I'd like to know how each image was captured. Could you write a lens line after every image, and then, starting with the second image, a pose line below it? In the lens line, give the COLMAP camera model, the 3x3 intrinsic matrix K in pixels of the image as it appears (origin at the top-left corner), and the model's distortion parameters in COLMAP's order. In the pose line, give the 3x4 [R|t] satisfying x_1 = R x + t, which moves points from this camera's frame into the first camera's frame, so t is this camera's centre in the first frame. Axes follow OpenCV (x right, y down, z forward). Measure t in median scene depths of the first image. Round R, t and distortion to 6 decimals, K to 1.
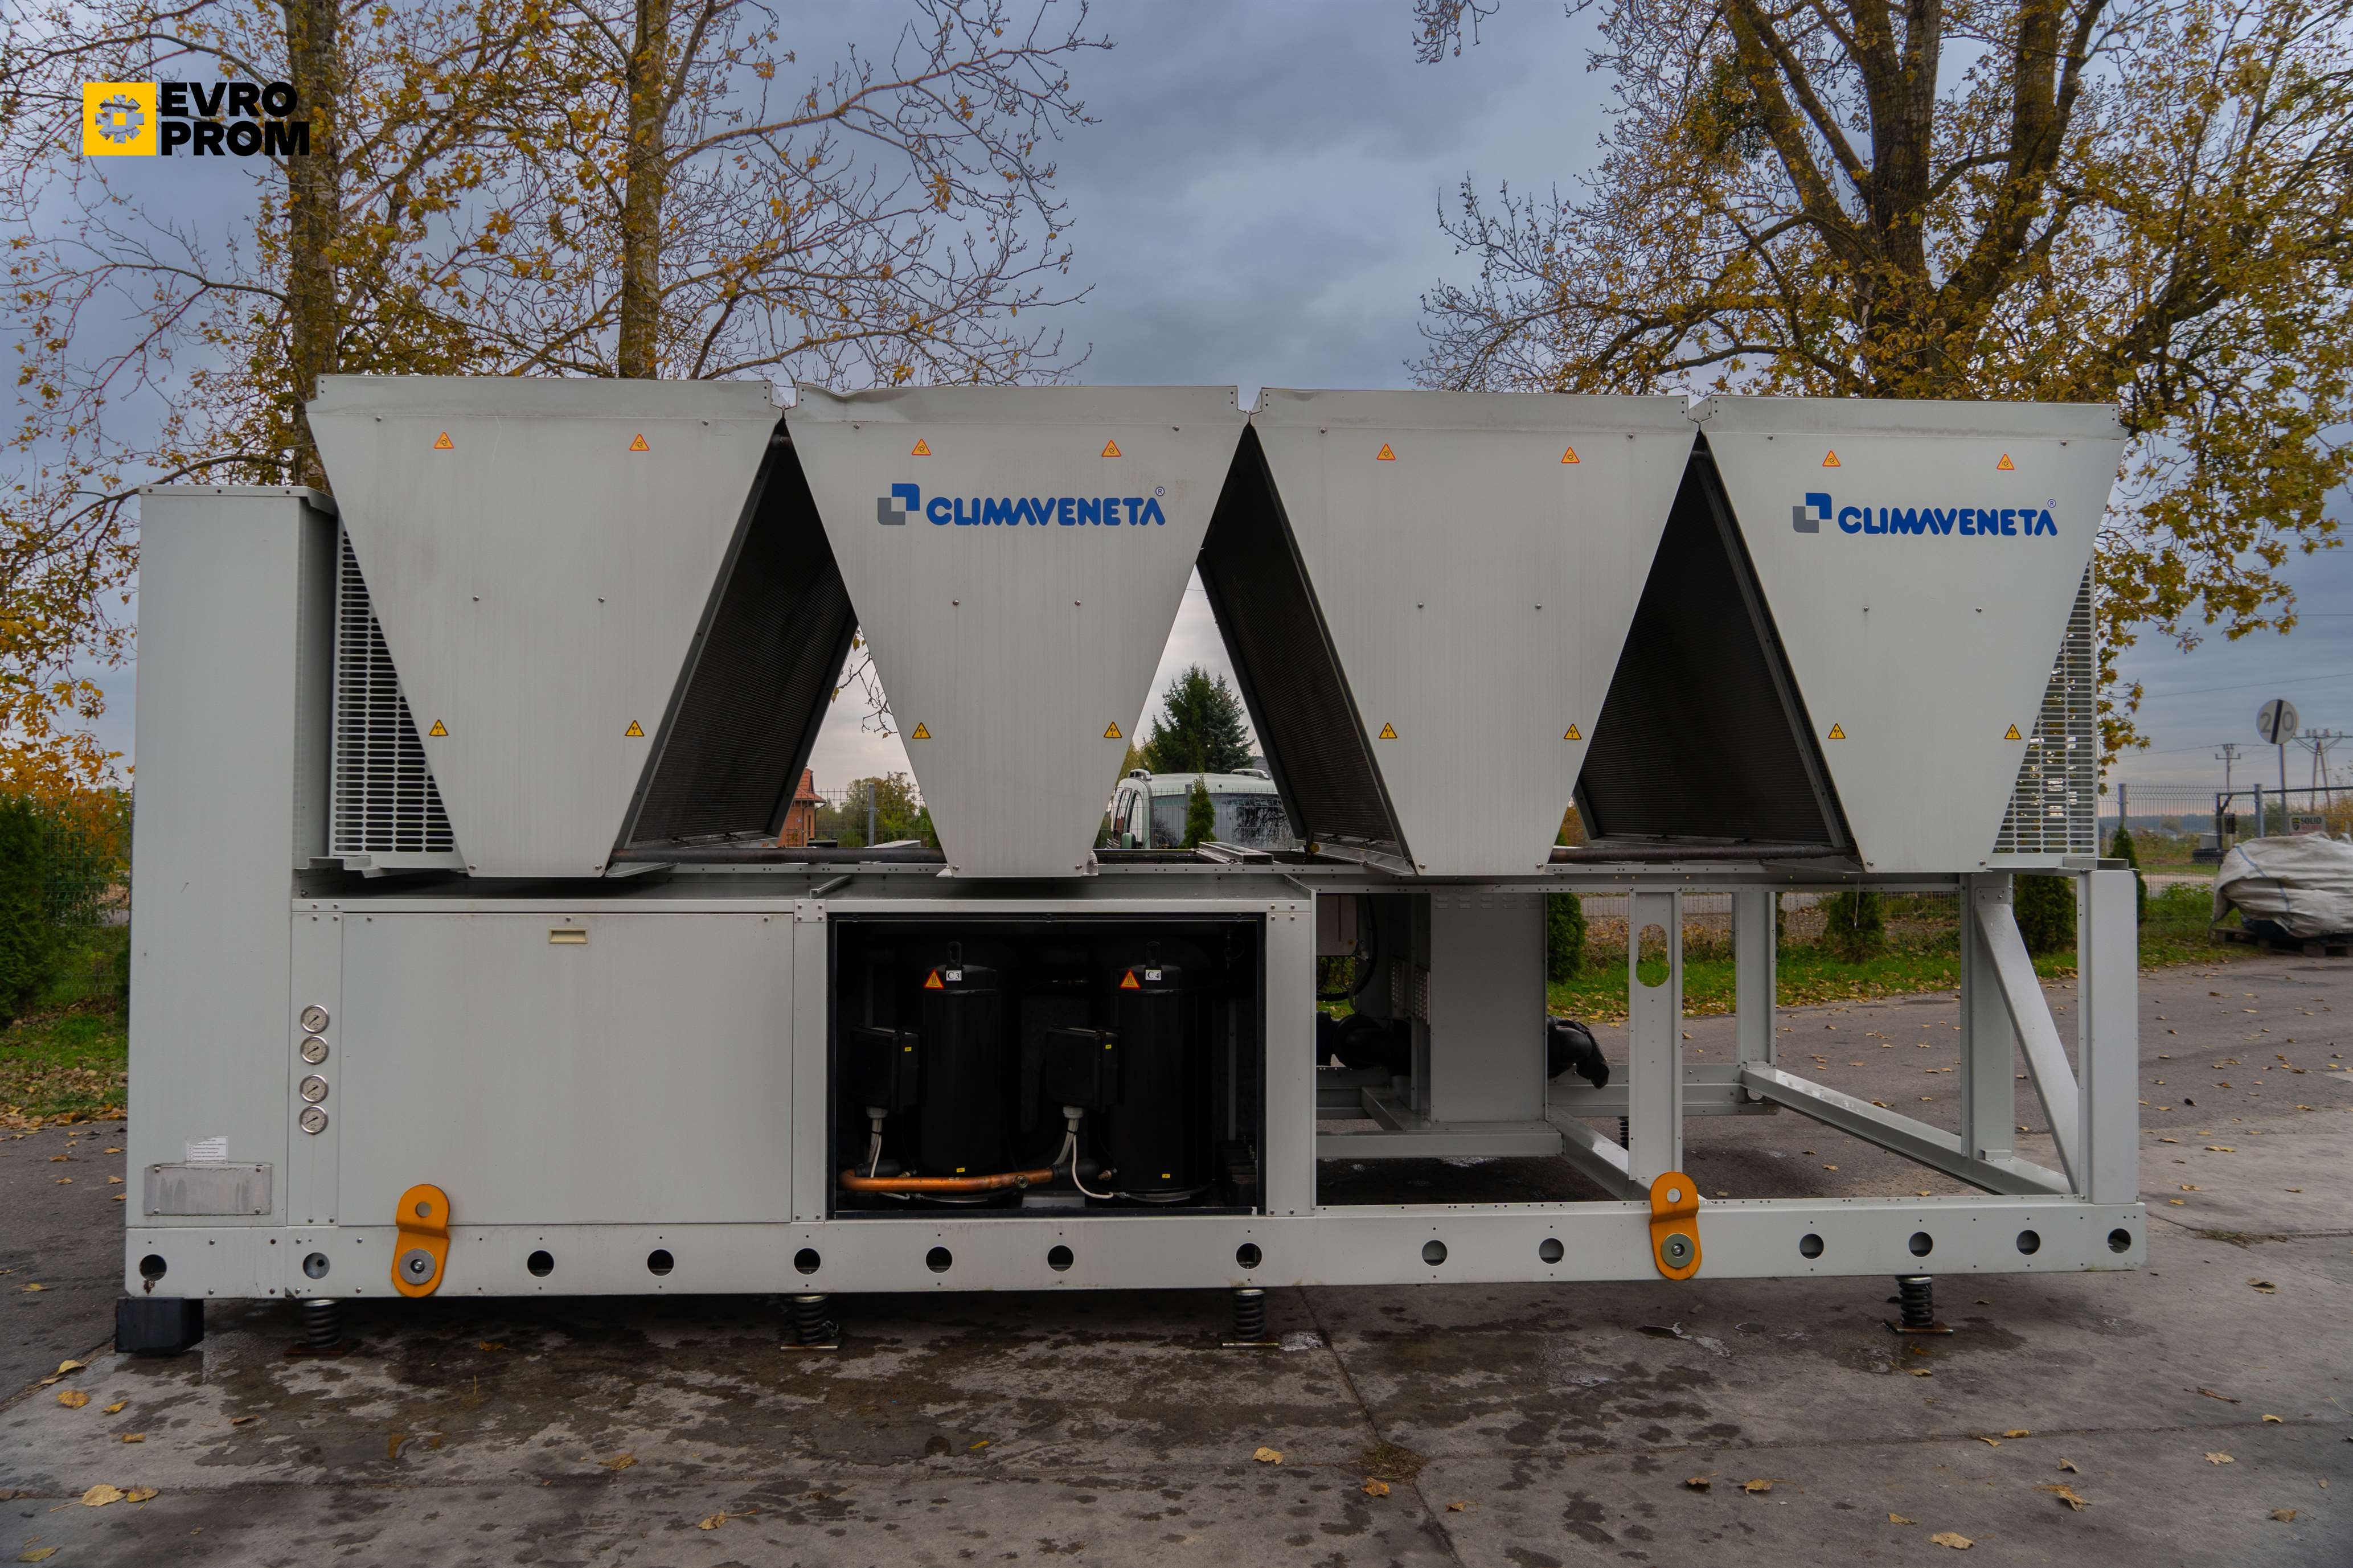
lens RADIAL K [[1581.6, 0, 1178.7], [0, 1581.6, 780.2], [0, 0, 1]] dist [-0.017641, 0.005323]
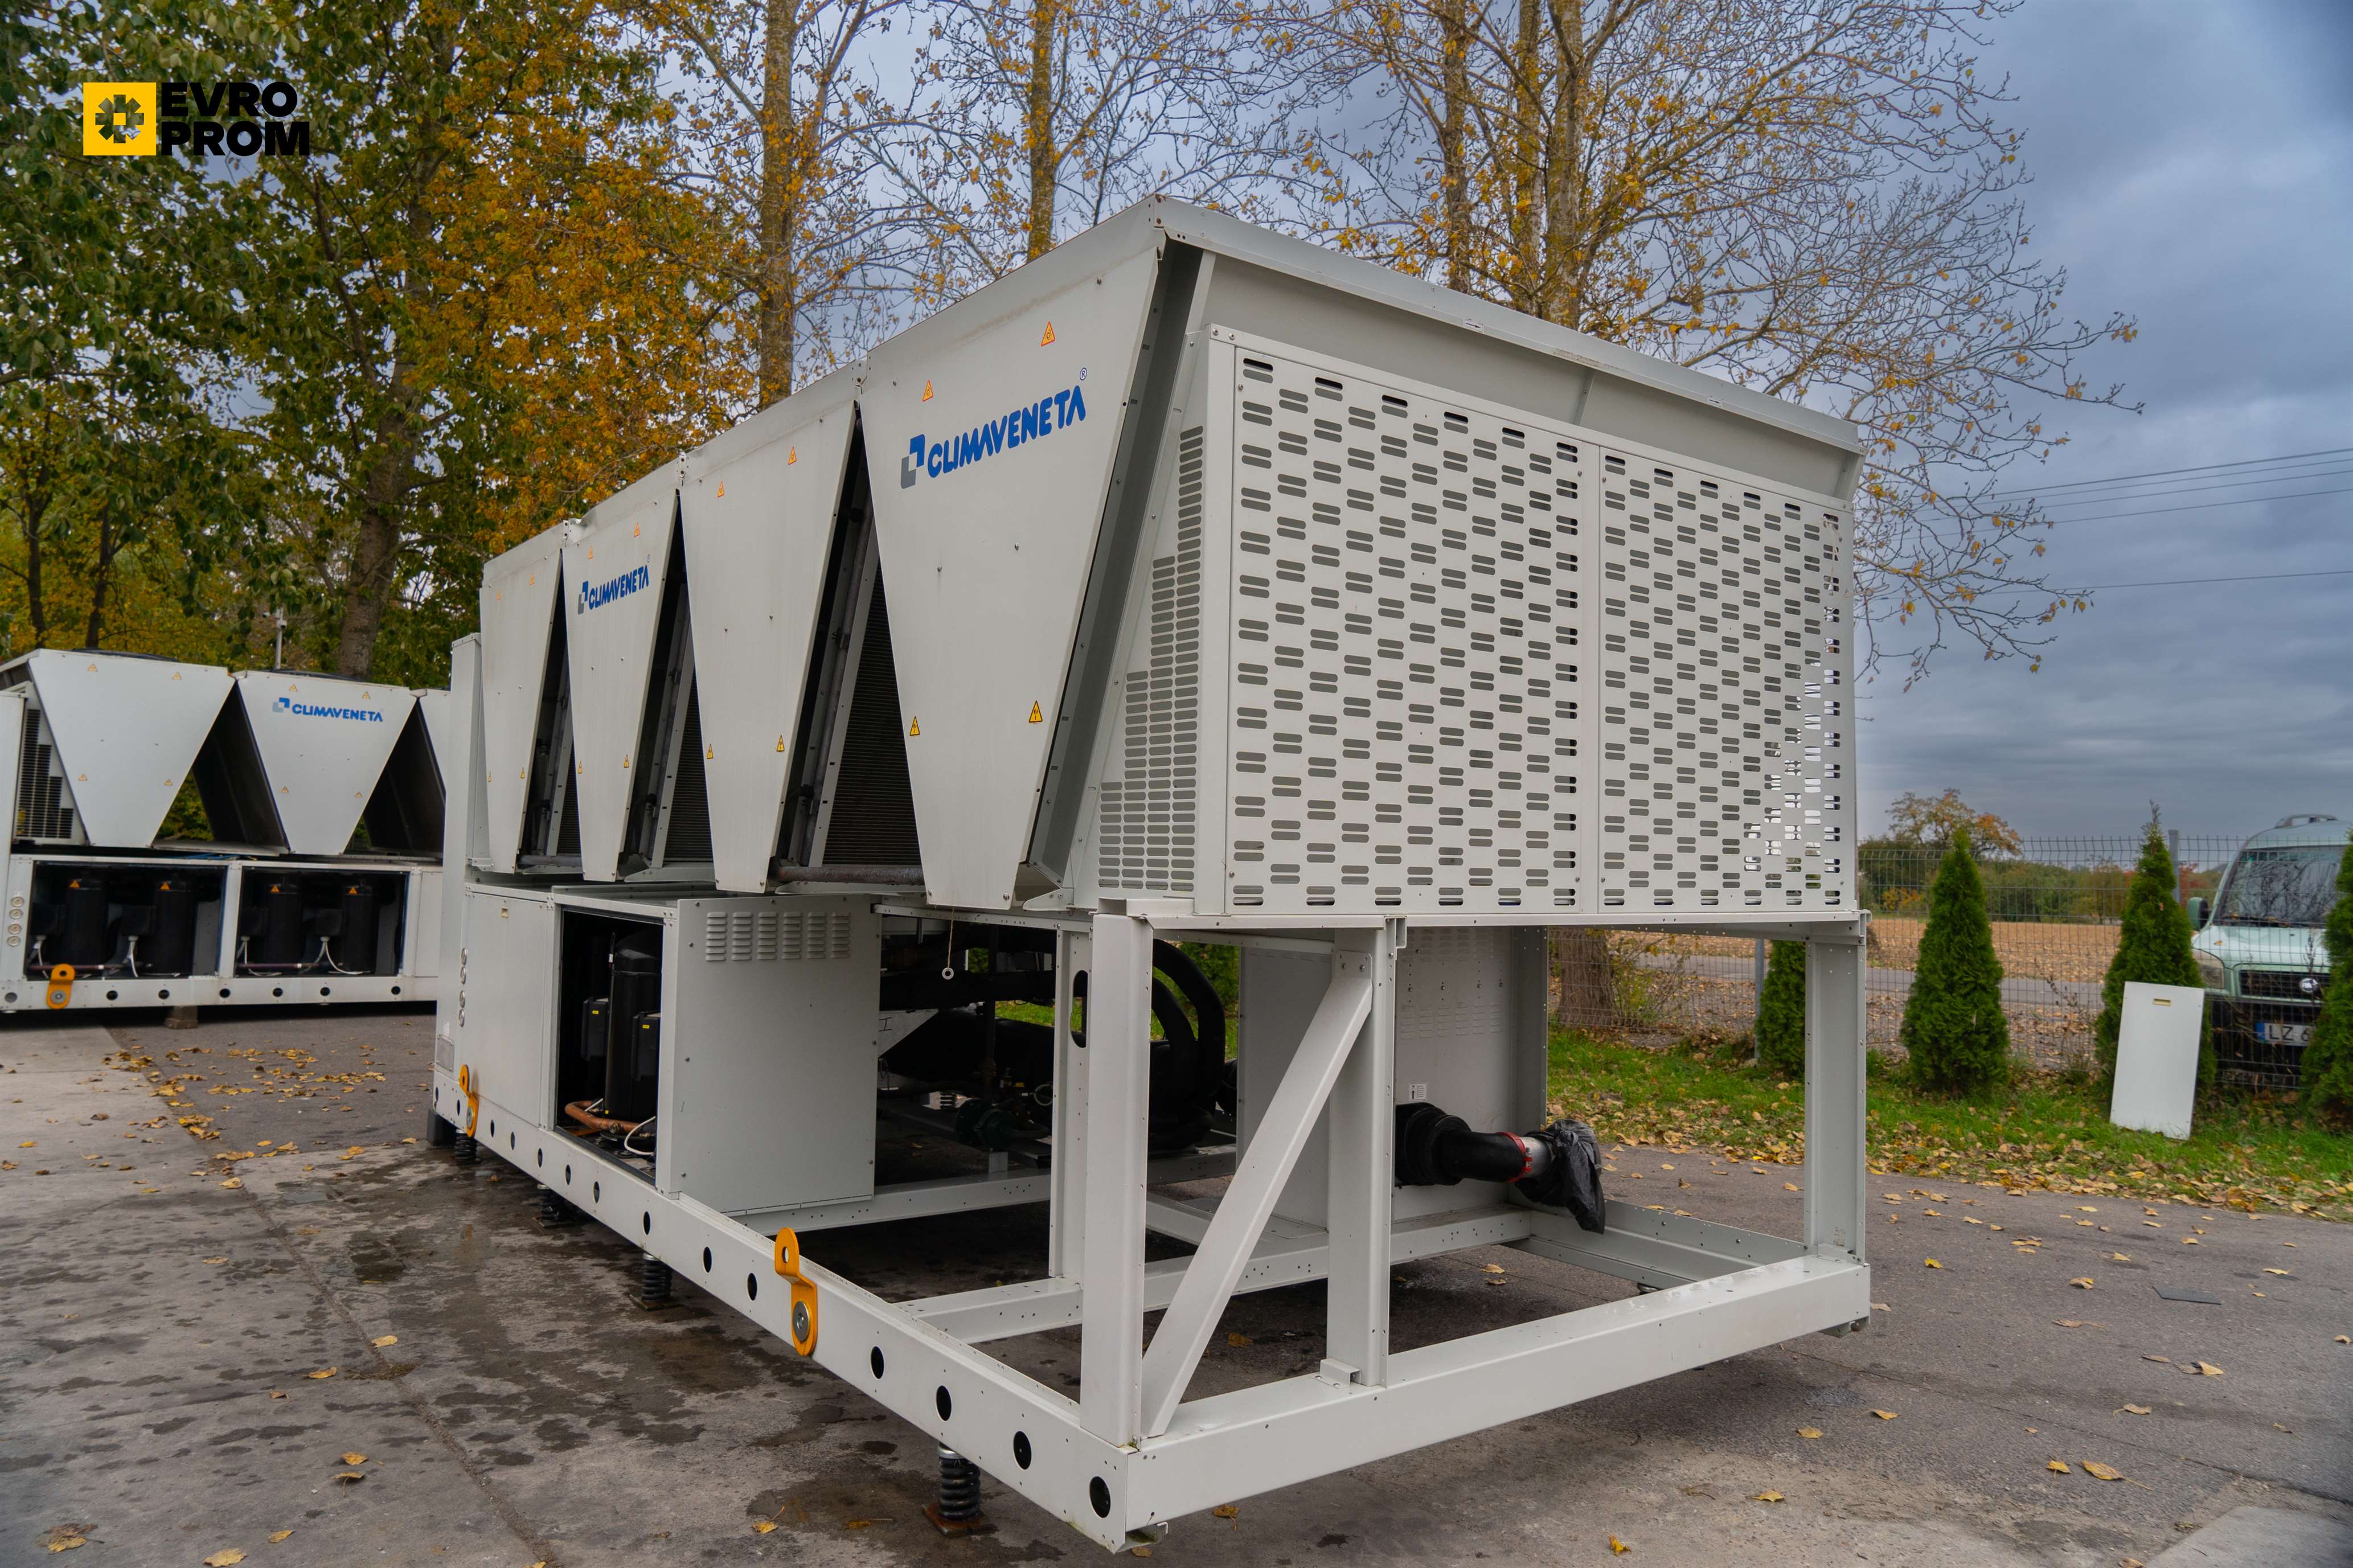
lens RADIAL K [[1581.6, 0, 1175.8], [0, 1581.6, 788.2], [0, 0, 1]] dist [-0.017641, 0.005323]
pose [[0.545708, -0.028134, -0.837503, 1.341030], [0.000558, 0.999448, -0.033211, 0.030794], [0.837975, 0.017657, 0.545422, 0.776430]]
